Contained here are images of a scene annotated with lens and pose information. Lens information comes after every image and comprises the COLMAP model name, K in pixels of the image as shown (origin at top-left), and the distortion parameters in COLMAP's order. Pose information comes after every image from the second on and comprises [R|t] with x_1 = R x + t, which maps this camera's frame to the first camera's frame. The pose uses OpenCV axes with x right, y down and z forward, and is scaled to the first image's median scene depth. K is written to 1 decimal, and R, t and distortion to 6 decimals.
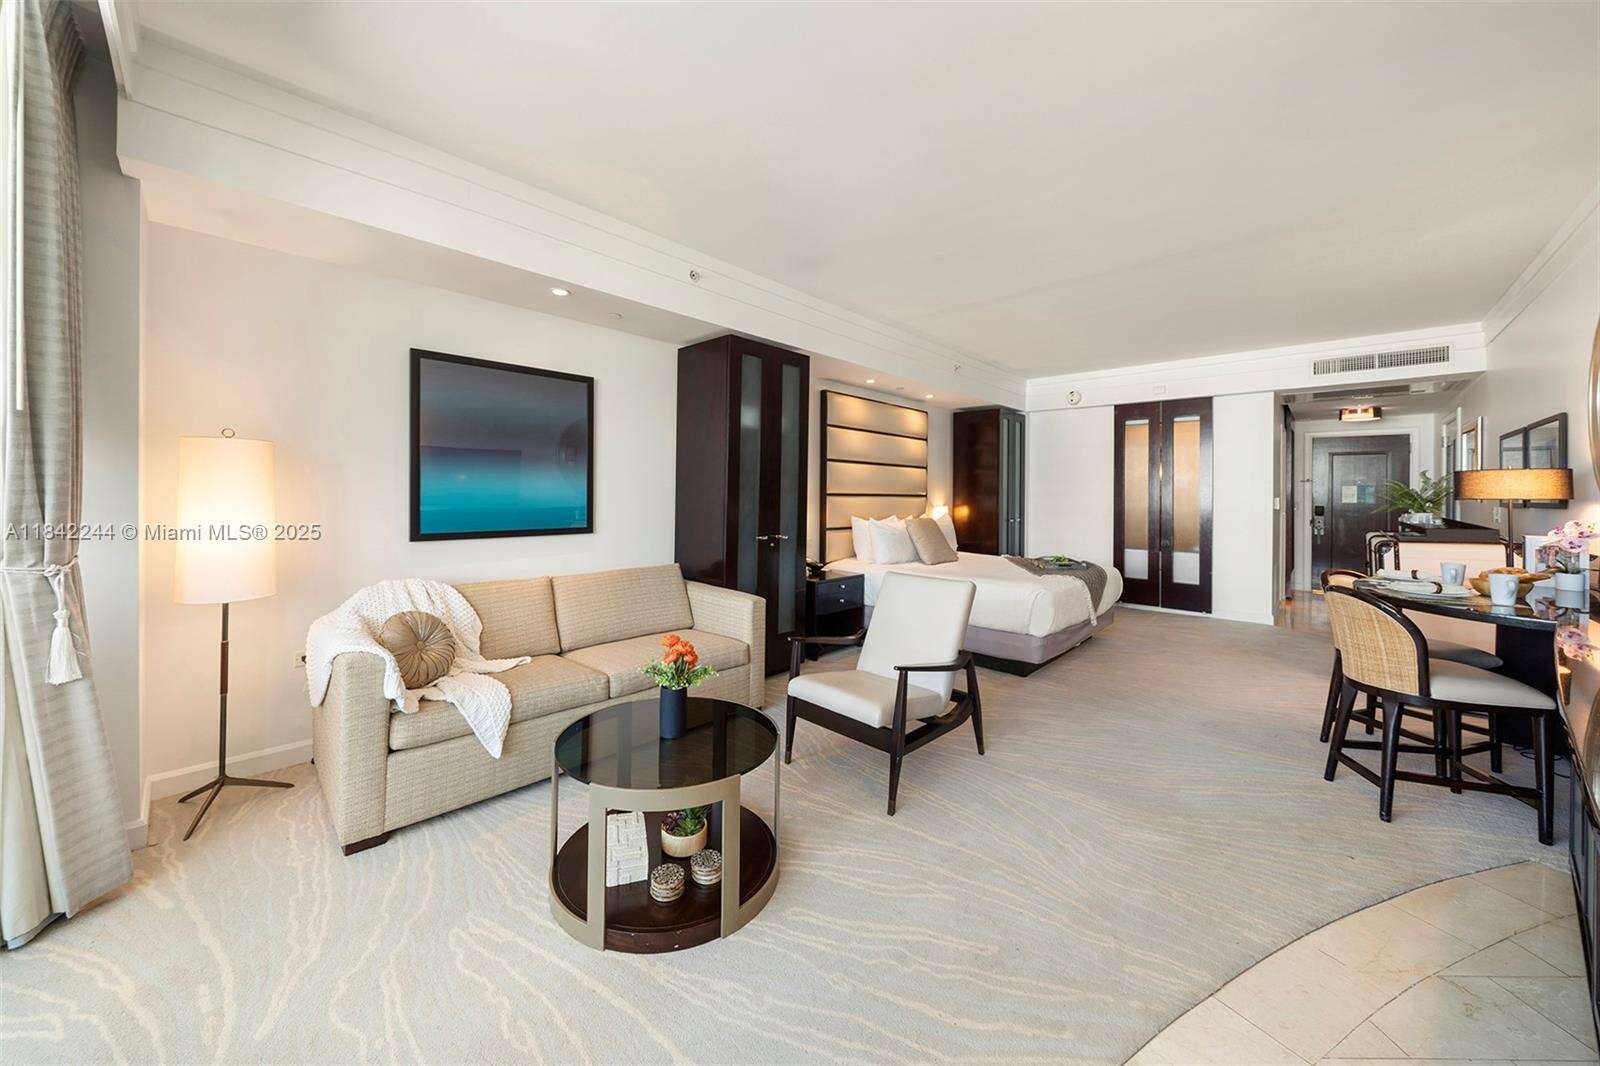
lens RADIAL K [[558.8, 0, 780.6], [0, 558.8, 497.2], [0, 0, 1]] dist [-0.006435, 0.000464]
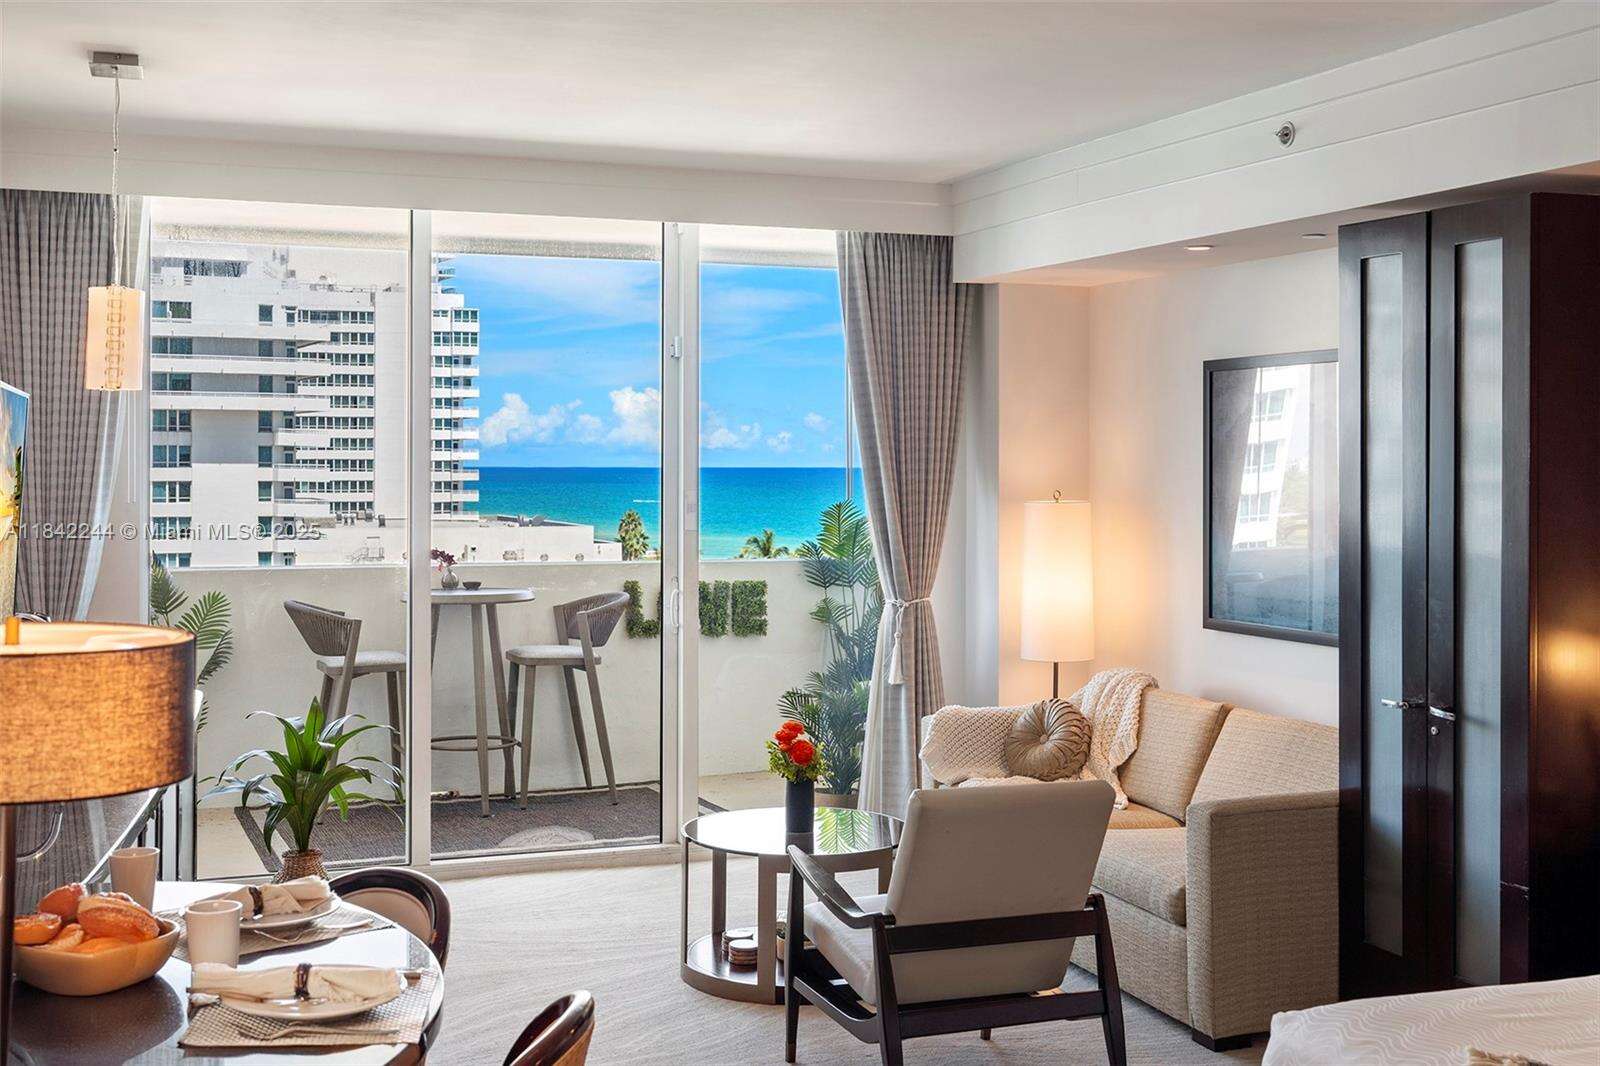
lens RADIAL K [[1909.9, 0, 782.1], [0, 1909.9, 455.7], [0, 0, 1]] dist [-0.000293, 0.000000]
pose [[-0.408907, -0.013904, -0.912470, 1.475885], [-0.014573, 0.999856, -0.008705, -0.092154], [0.912460, 0.009738, -0.409050, 1.226633]]
